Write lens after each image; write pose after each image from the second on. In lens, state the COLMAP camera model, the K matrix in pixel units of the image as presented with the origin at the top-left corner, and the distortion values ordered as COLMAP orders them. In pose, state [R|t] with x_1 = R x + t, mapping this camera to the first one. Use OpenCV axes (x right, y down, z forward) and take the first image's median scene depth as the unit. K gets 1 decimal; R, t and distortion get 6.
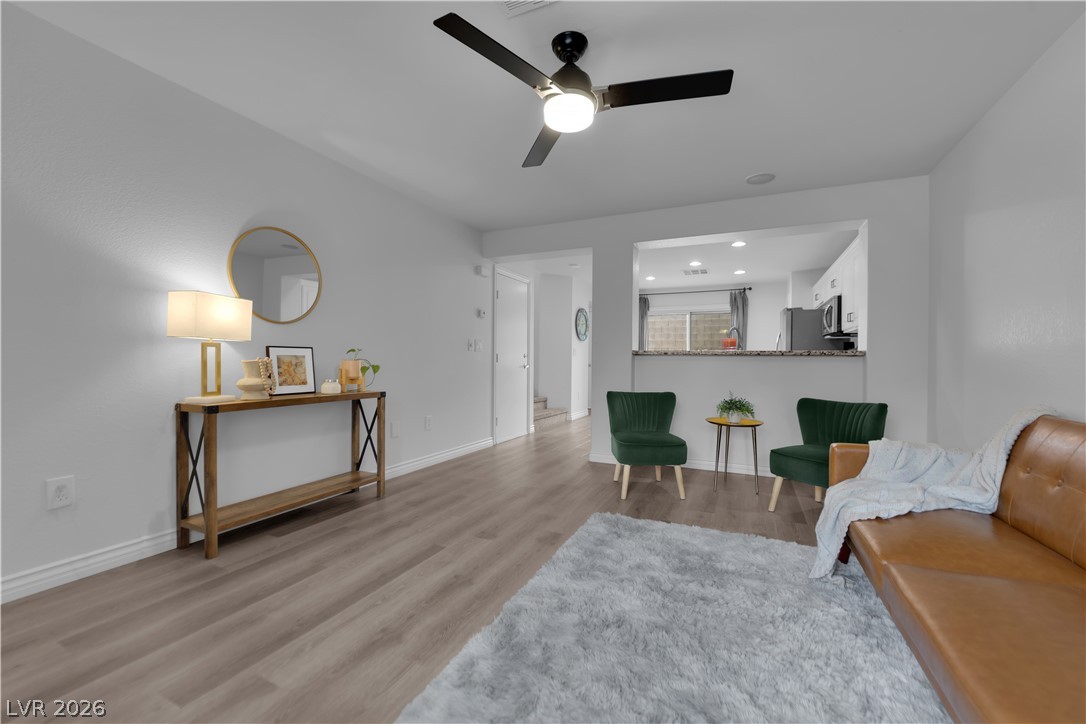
lens RADIAL K [[436.8, 0, 543.0], [0, 436.8, 362.0], [0, 0, 1]] dist [-0.008328, -0.005530]
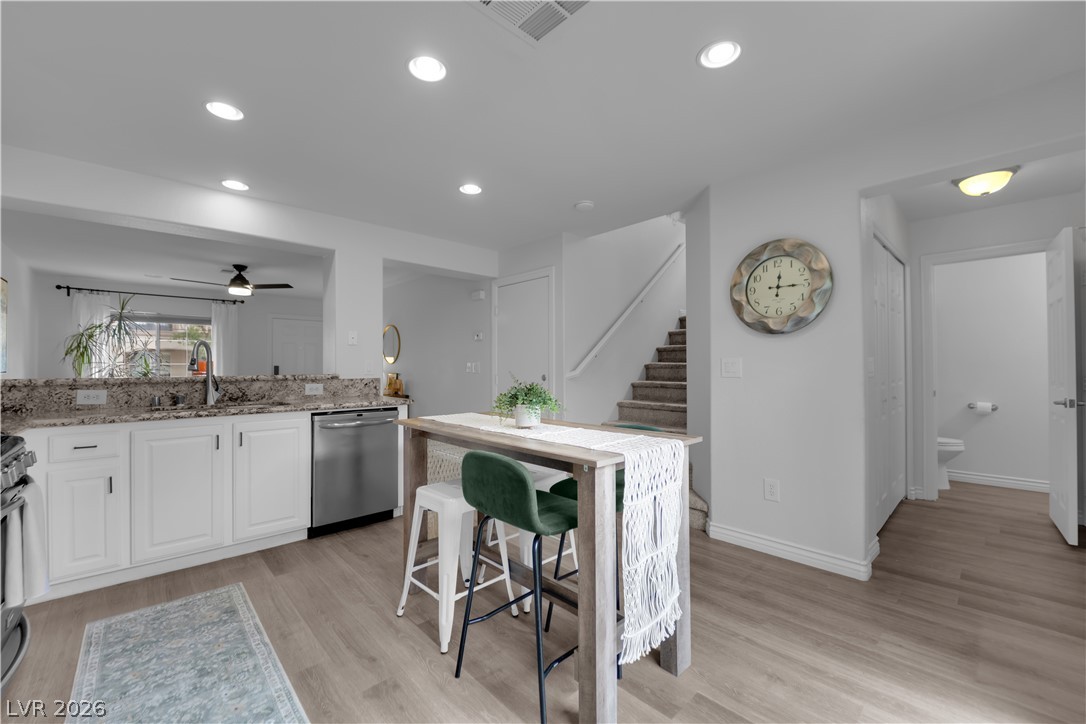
lens RADIAL K [[436.8, 0, 543.0], [0, 436.8, 362.0], [0, 0, 1]] dist [-0.008328, -0.005530]
pose [[-0.372887, -0.018580, -0.927691, 1.281126], [-0.002257, 0.999815, -0.019117, -0.052339], [0.927874, -0.005034, -0.372860, 2.581241]]
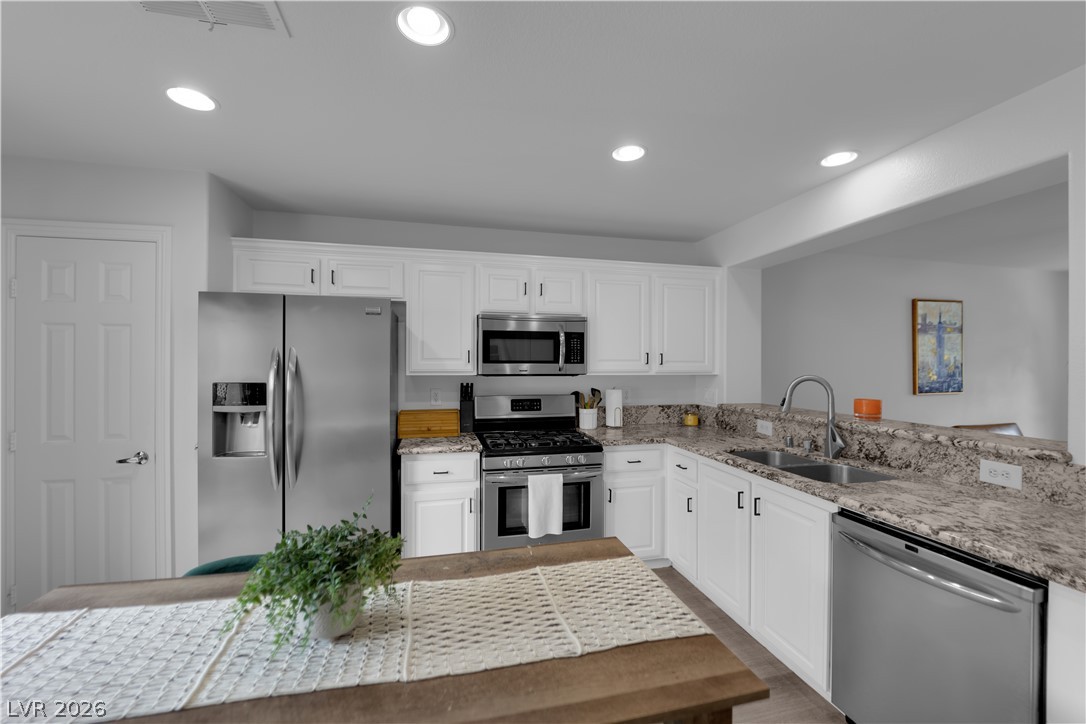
lens RADIAL K [[436.8, 0, 543.0], [0, 436.8, 362.0], [0, 0, 1]] dist [-0.008328, -0.005530]
pose [[-0.621840, -0.010364, 0.783075, 0.333130], [-0.006229, 0.999946, 0.008288, -0.147926], [-0.783119, 0.000276, -0.621872, 2.375210]]
